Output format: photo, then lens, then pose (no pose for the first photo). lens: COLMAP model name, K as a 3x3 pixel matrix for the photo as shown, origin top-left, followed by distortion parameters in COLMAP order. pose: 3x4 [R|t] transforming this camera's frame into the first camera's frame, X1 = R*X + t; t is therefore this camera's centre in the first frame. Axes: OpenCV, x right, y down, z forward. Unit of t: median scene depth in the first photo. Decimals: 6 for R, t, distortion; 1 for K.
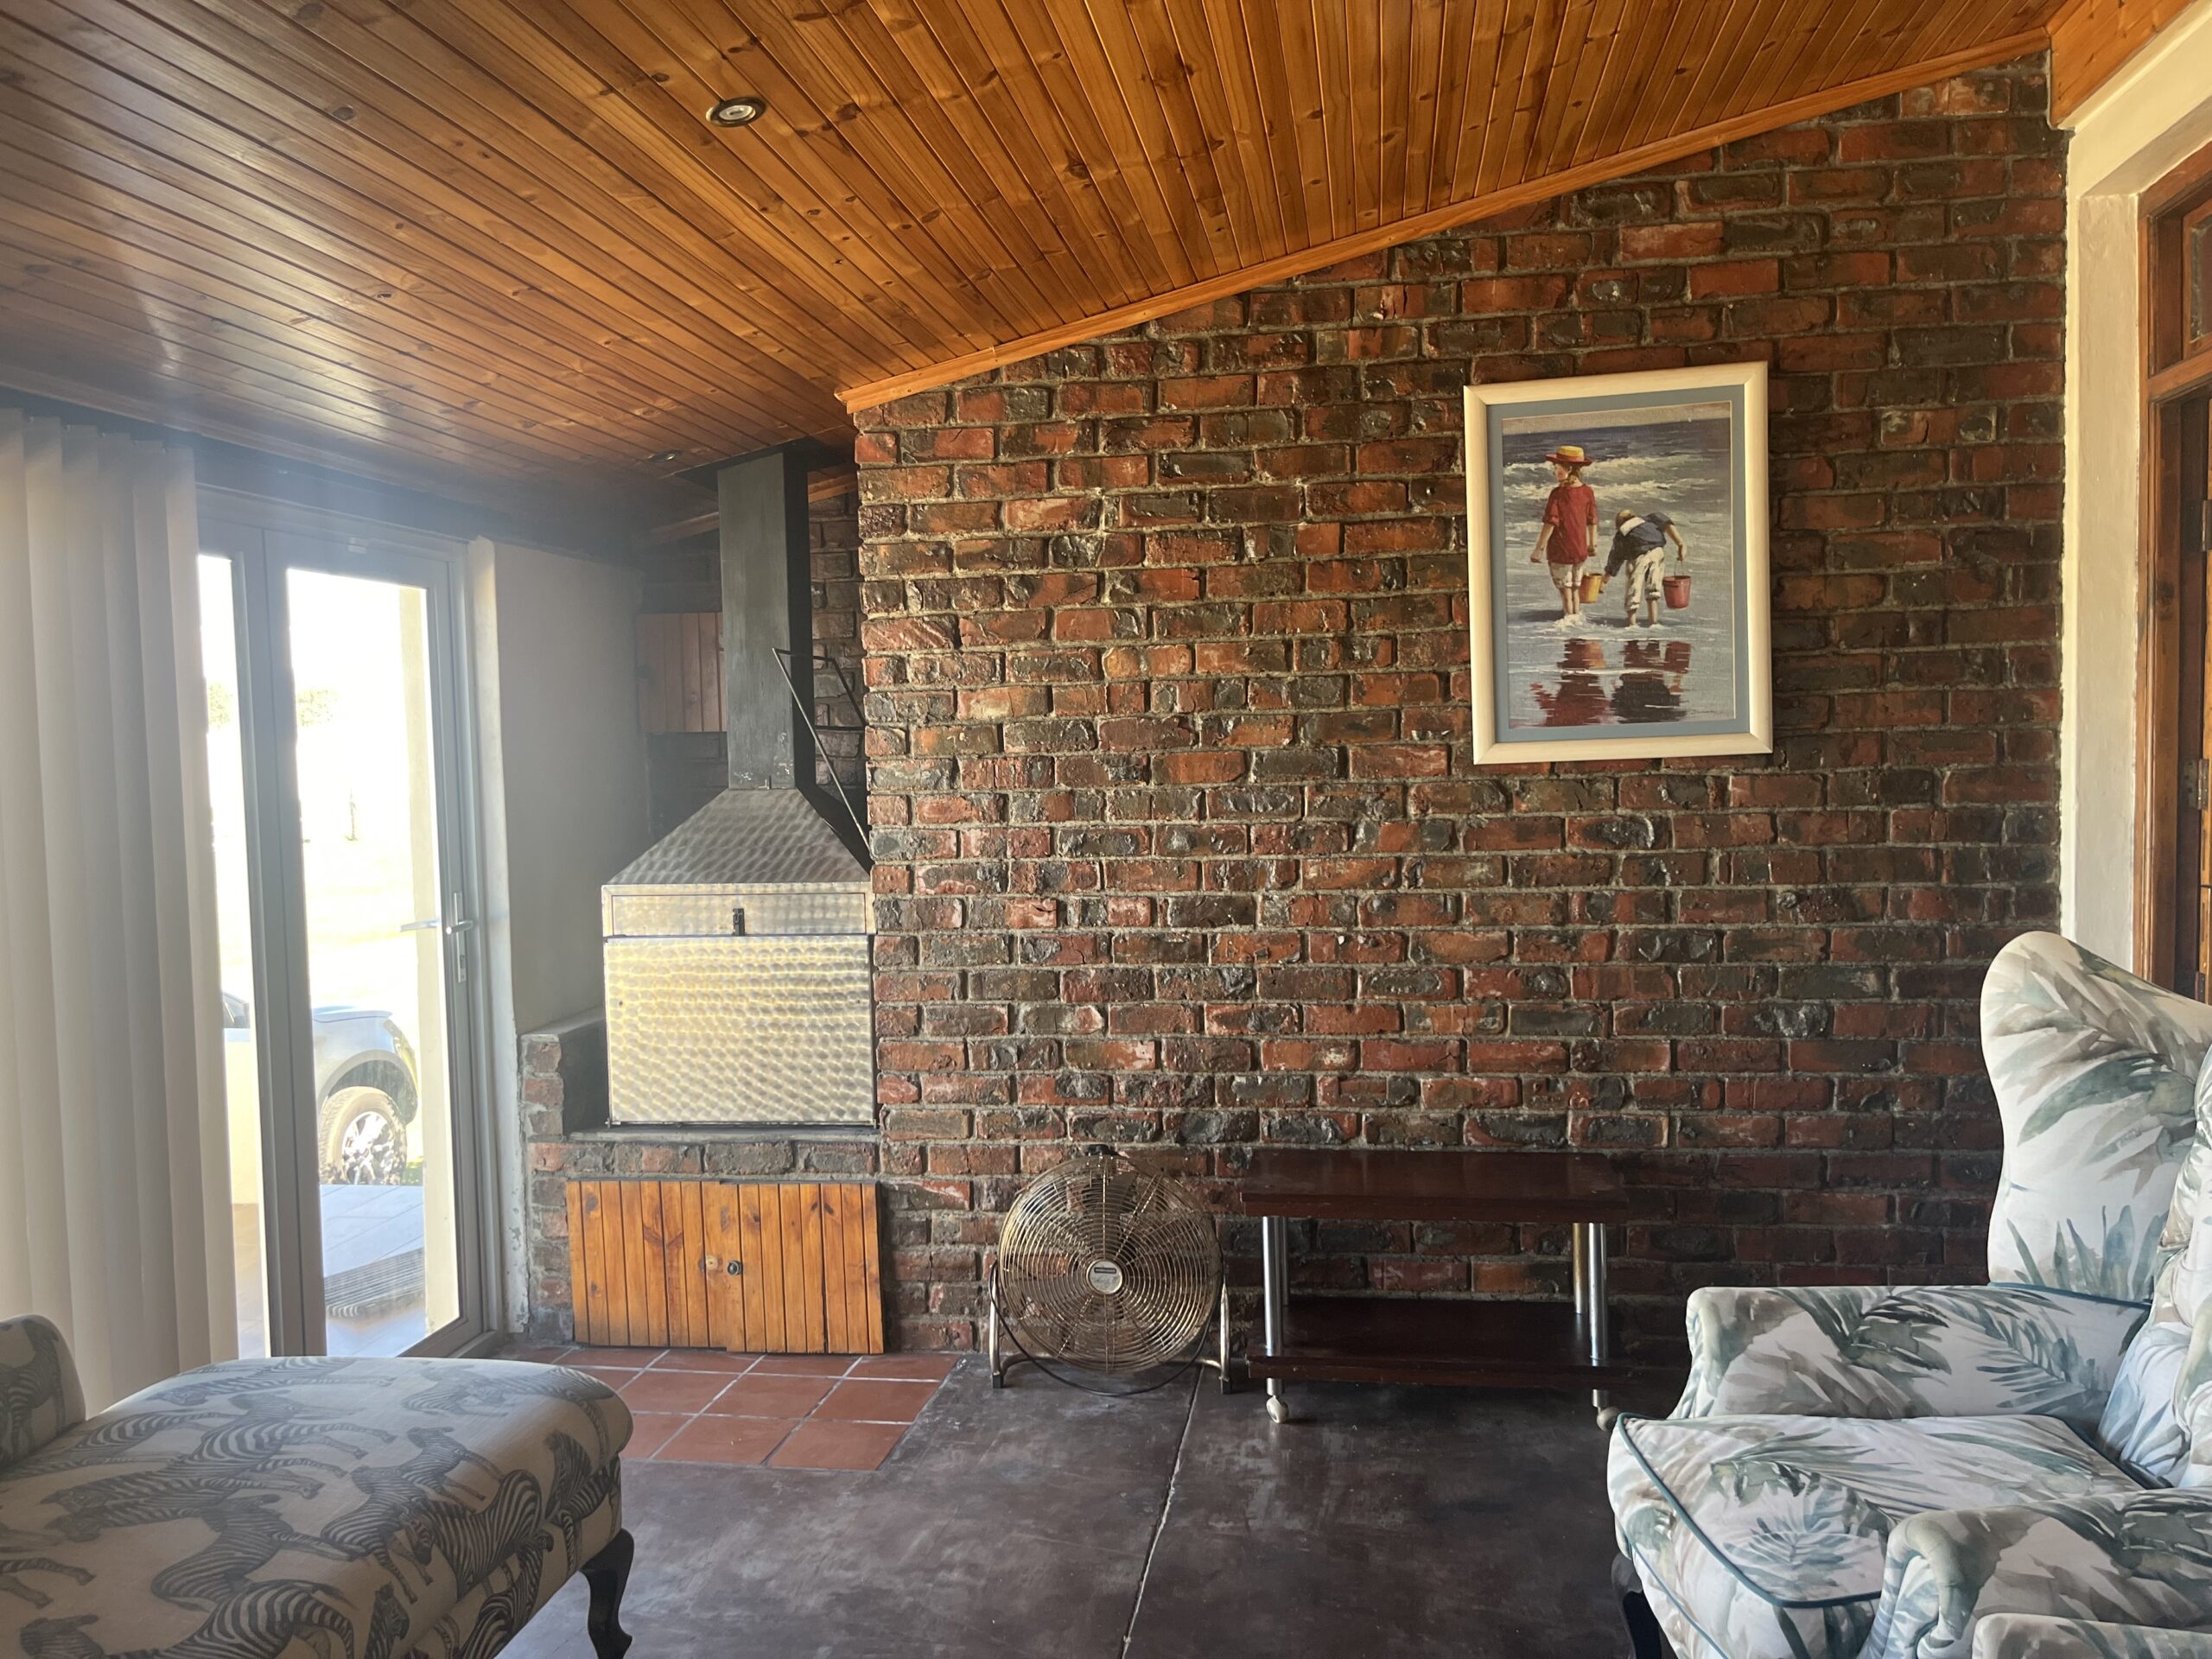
lens RADIAL K [[1692.2, 0, 1106.0], [0, 1692.2, 829.5], [0, 0, 1]] dist [0.055018, -0.094041]
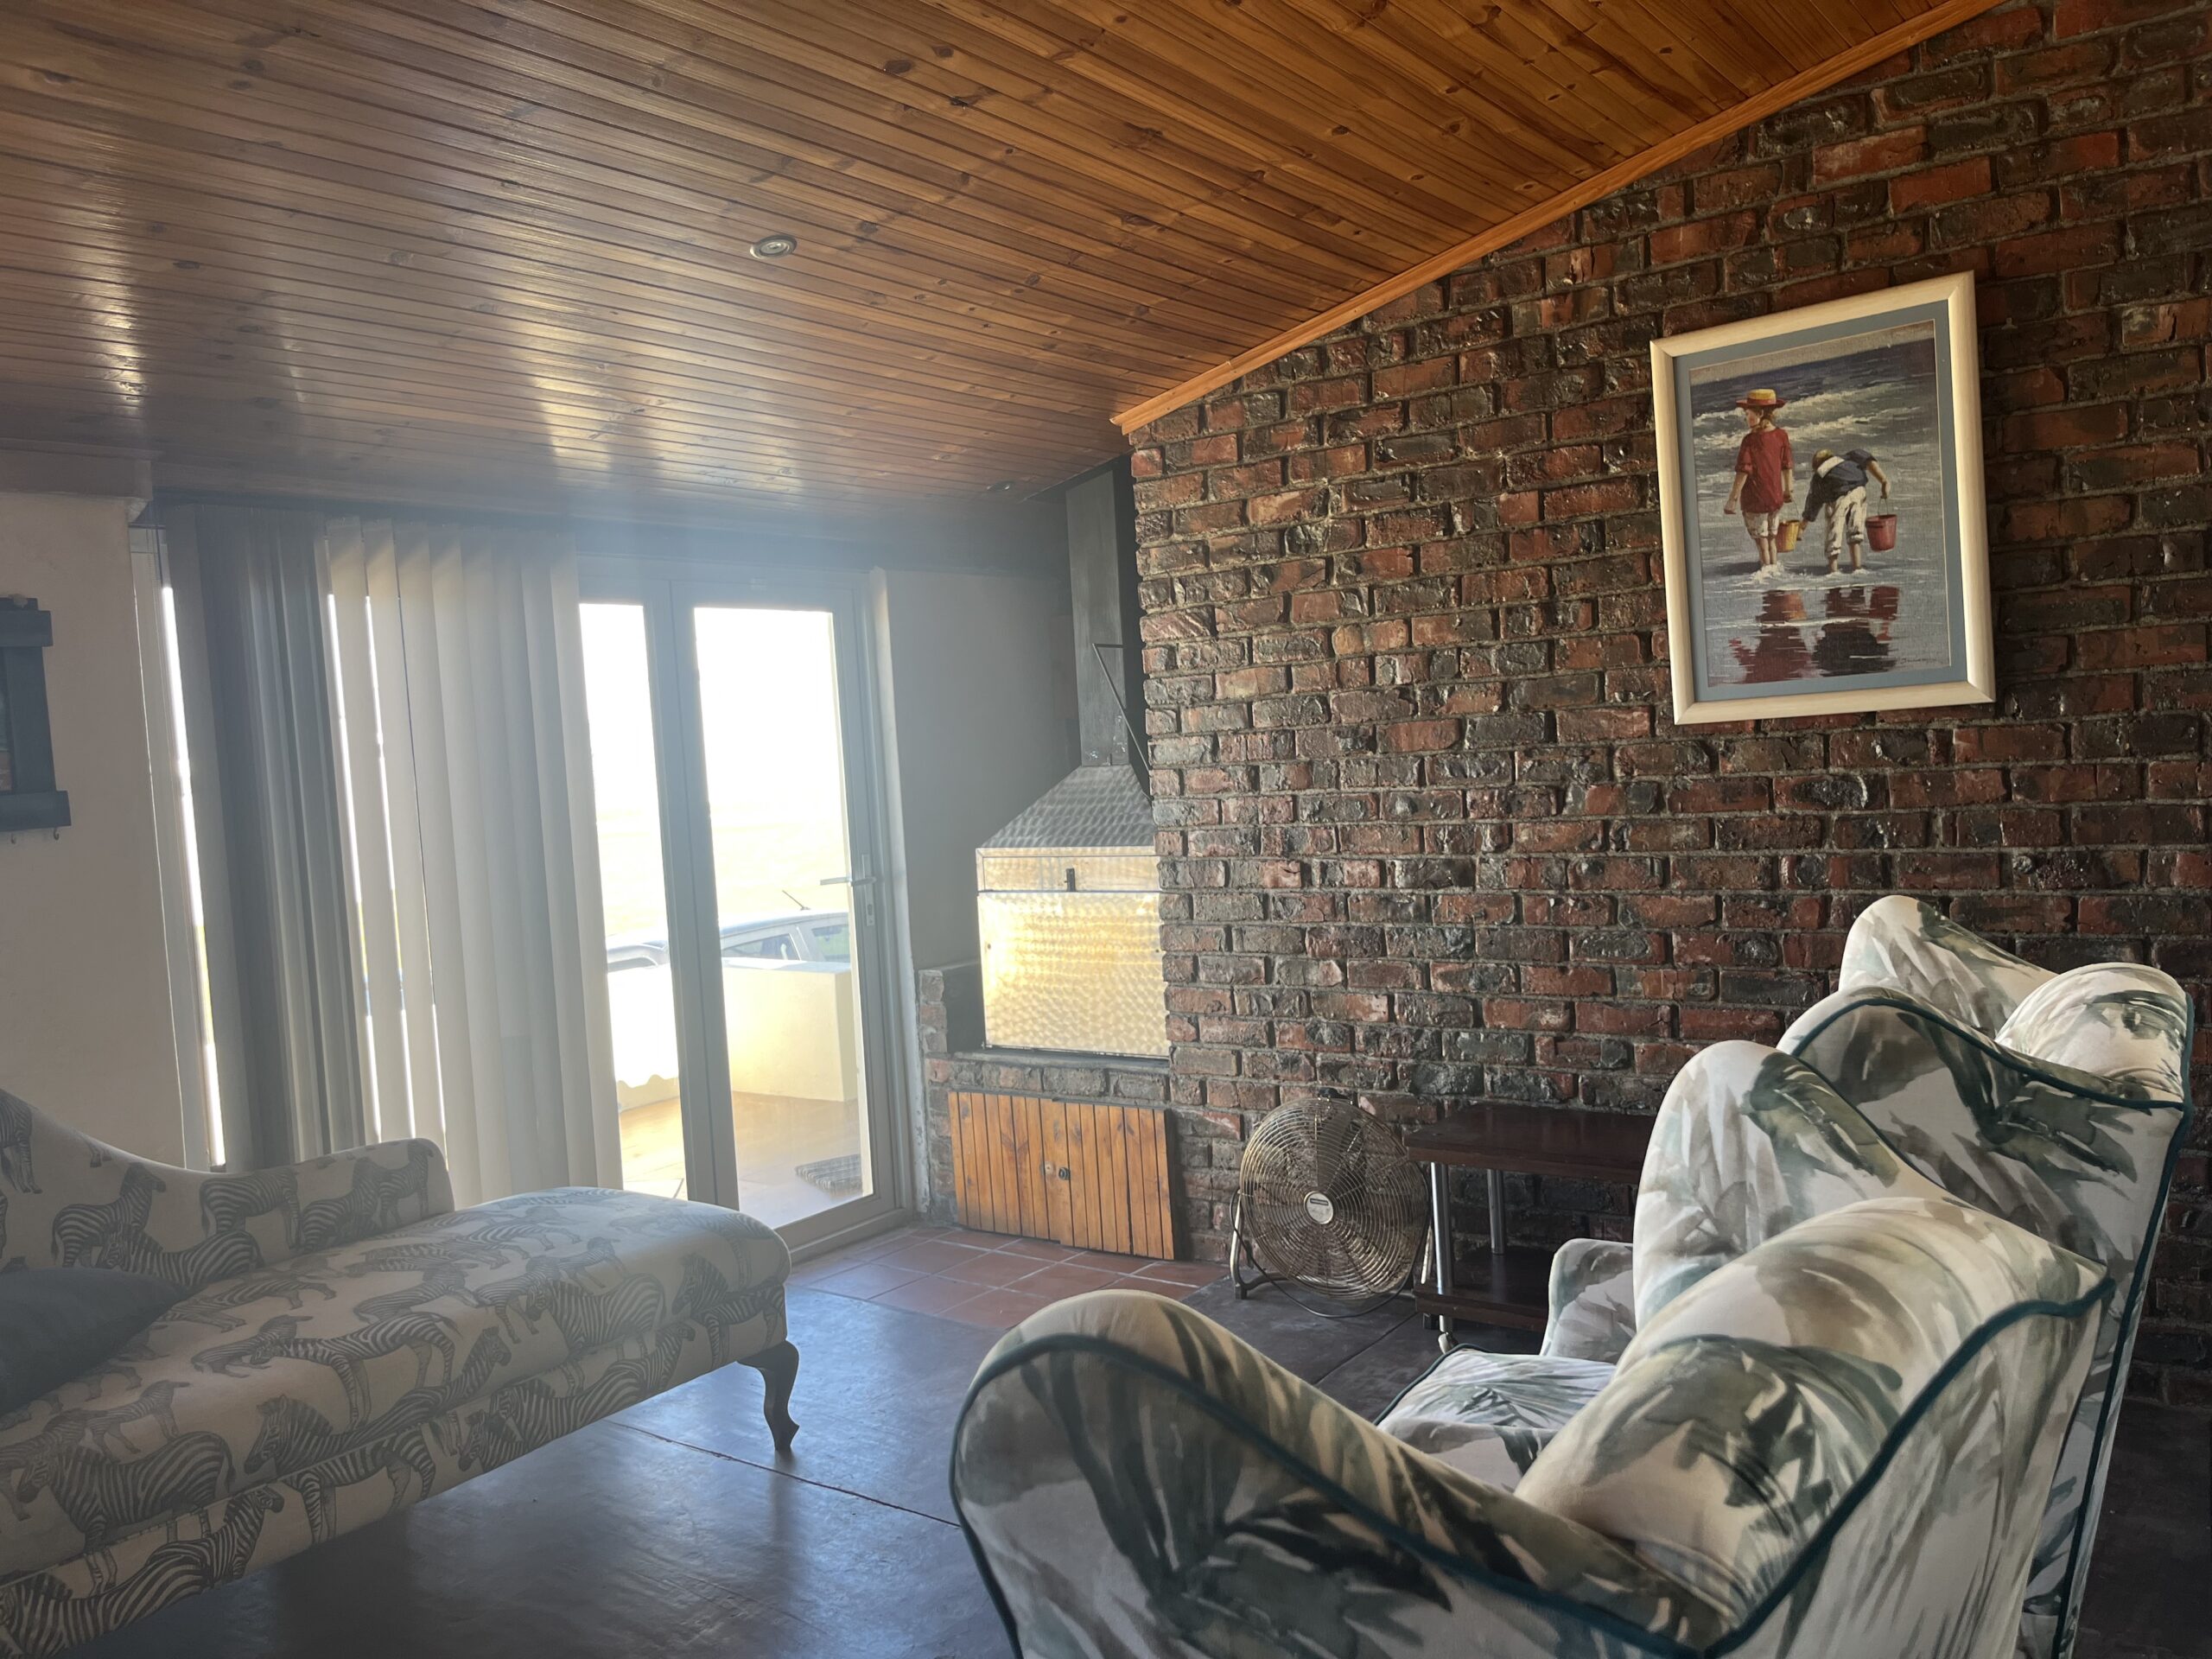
lens RADIAL K [[1692.2, 0, 1106.0], [0, 1692.2, 829.5], [0, 0, 1]] dist [0.055018, -0.094041]
pose [[0.889227, -0.005146, -0.457438, 0.367975], [0.014431, 0.999755, 0.016807, 0.000693], [0.457239, -0.021546, 0.889083, -0.024110]]
